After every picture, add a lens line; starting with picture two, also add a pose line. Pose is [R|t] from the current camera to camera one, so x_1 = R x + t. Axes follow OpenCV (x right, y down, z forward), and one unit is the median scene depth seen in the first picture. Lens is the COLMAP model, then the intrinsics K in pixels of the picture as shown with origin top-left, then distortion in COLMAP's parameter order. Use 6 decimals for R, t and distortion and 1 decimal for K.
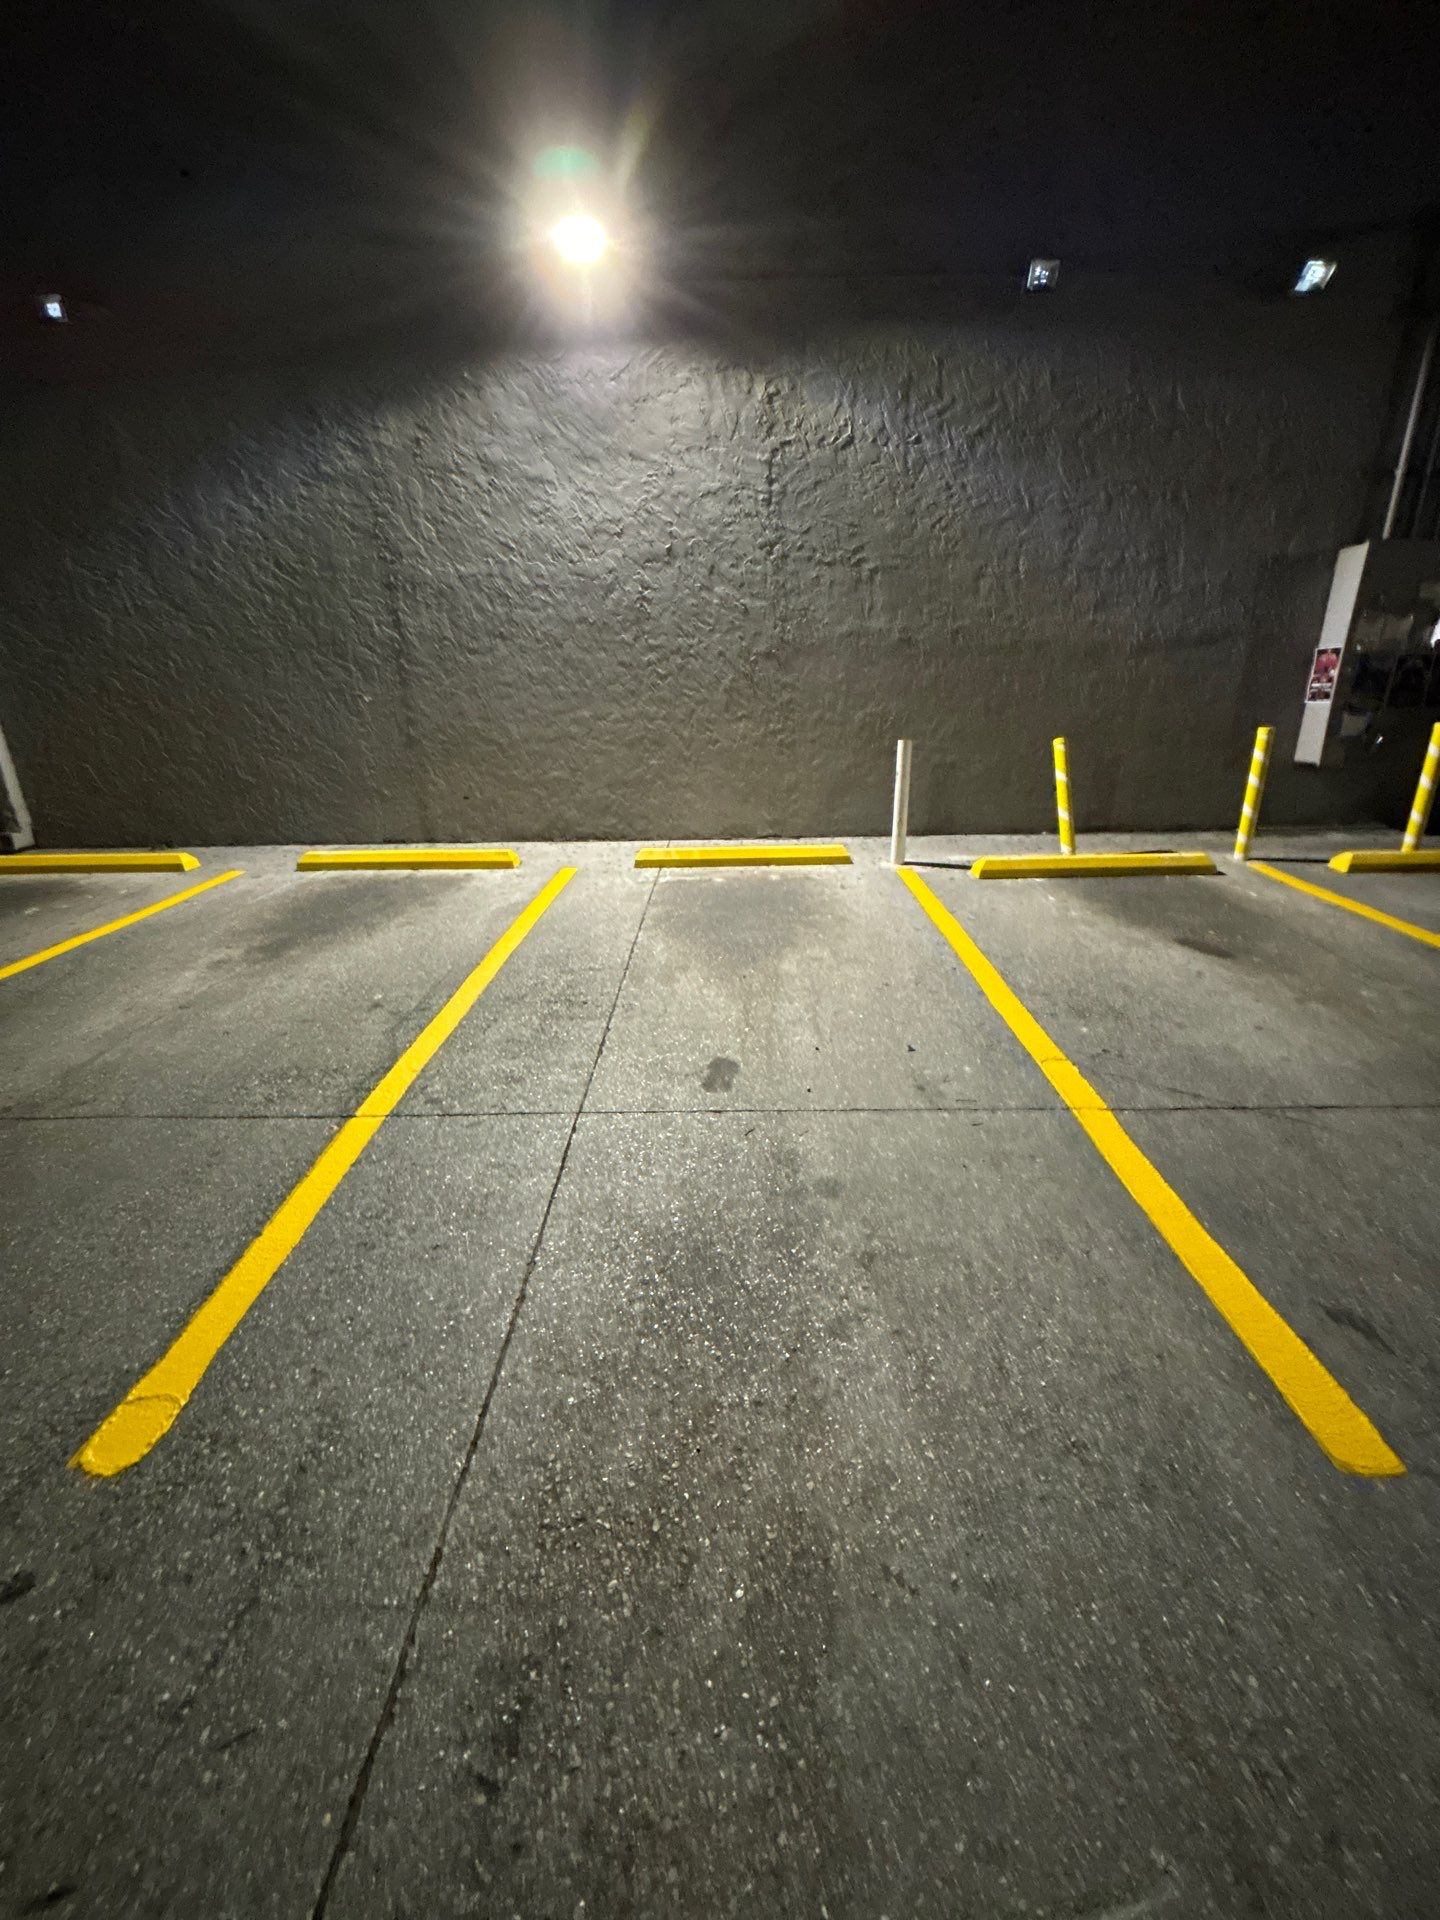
lens RADIAL K [[808.6, 0, 724.5], [0, 808.6, 957.3], [0, 0, 1]] dist [0.001299, 0.003762]
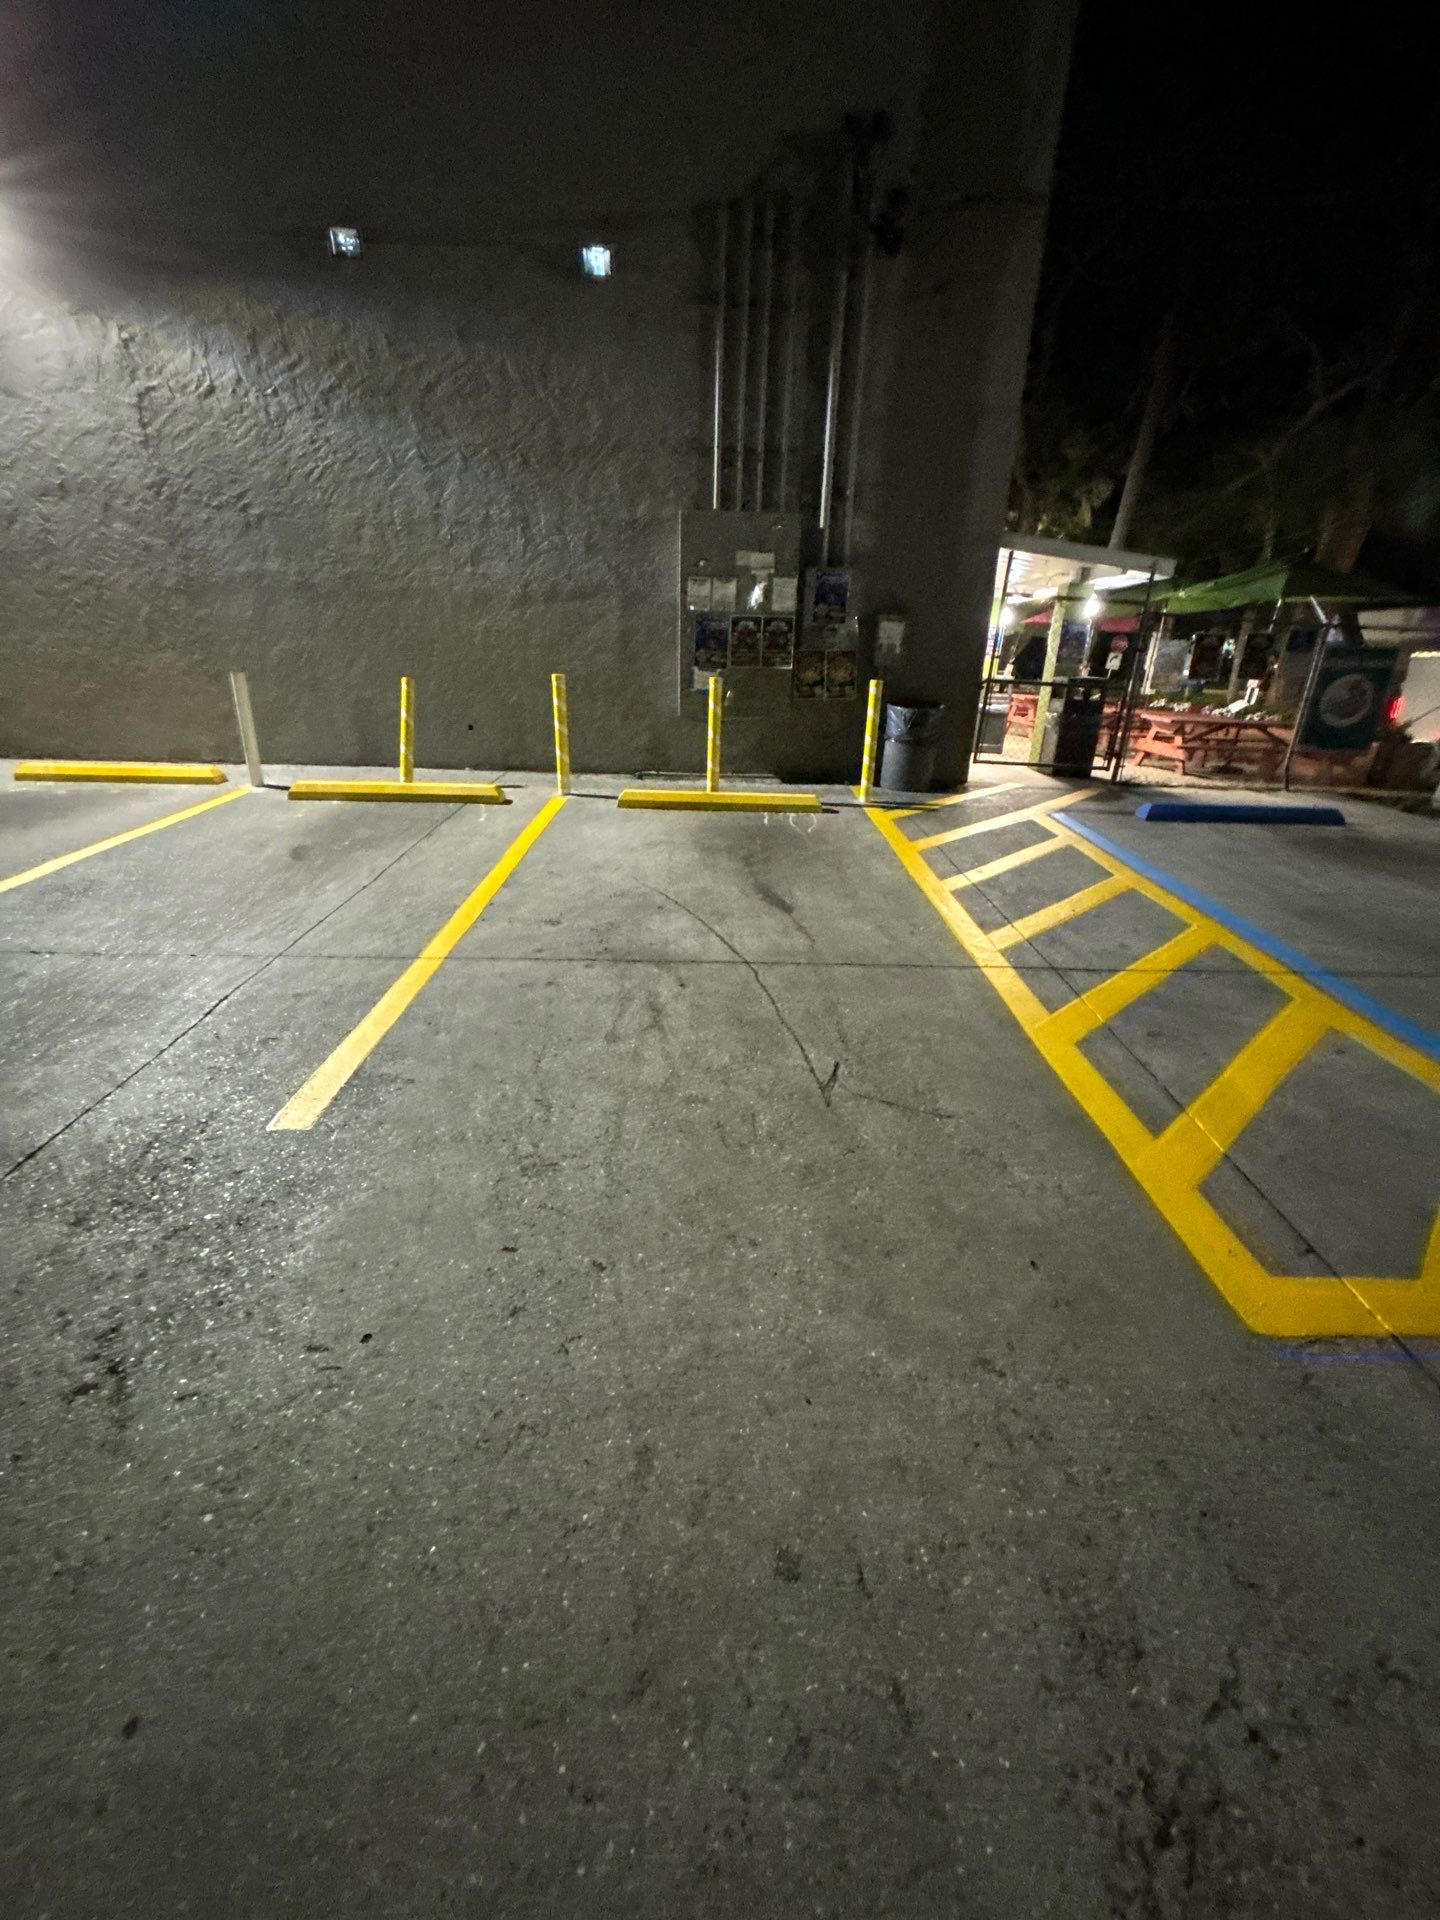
lens RADIAL K [[808.6, 0, 723.7], [0, 808.6, 953.5], [0, 0, 1]] dist [0.001299, 0.003762]
pose [[0.998962, 0.028312, 0.035671, 0.806244], [-0.030592, 0.997411, 0.065078, 0.020333], [-0.033736, -0.066102, 0.997242, -0.150167]]
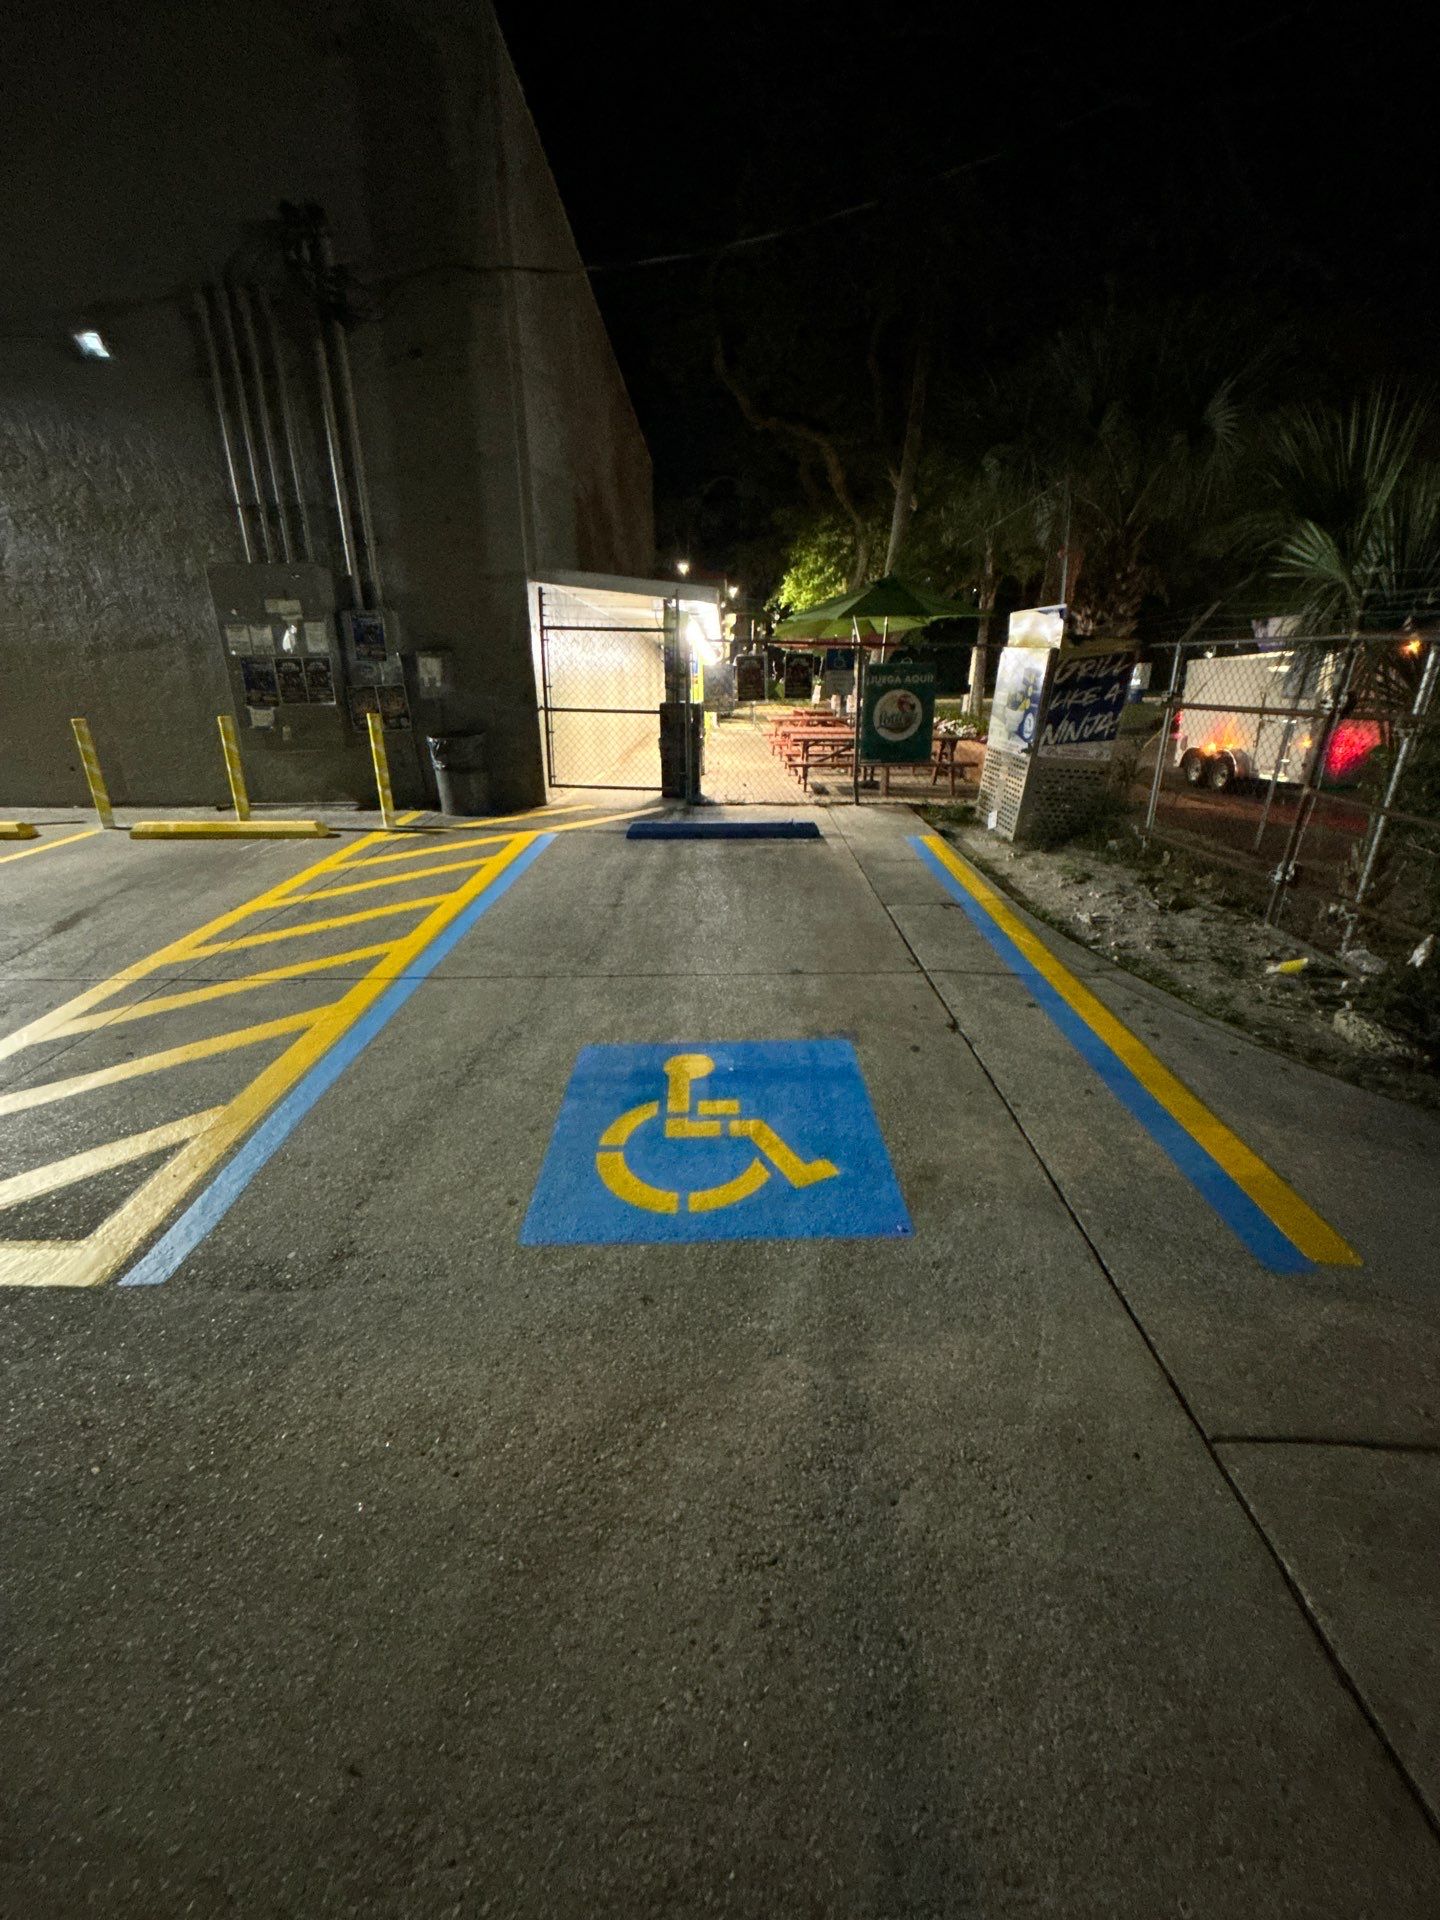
lens RADIAL K [[808.6, 0, 721.6], [0, 808.6, 952.1], [0, 0, 1]] dist [0.001299, 0.003762]
pose [[0.999861, 0.006879, -0.015157, 1.538859], [-0.006378, 0.999440, 0.032847, 0.016800], [0.015374, -0.032746, 0.999345, -0.203582]]
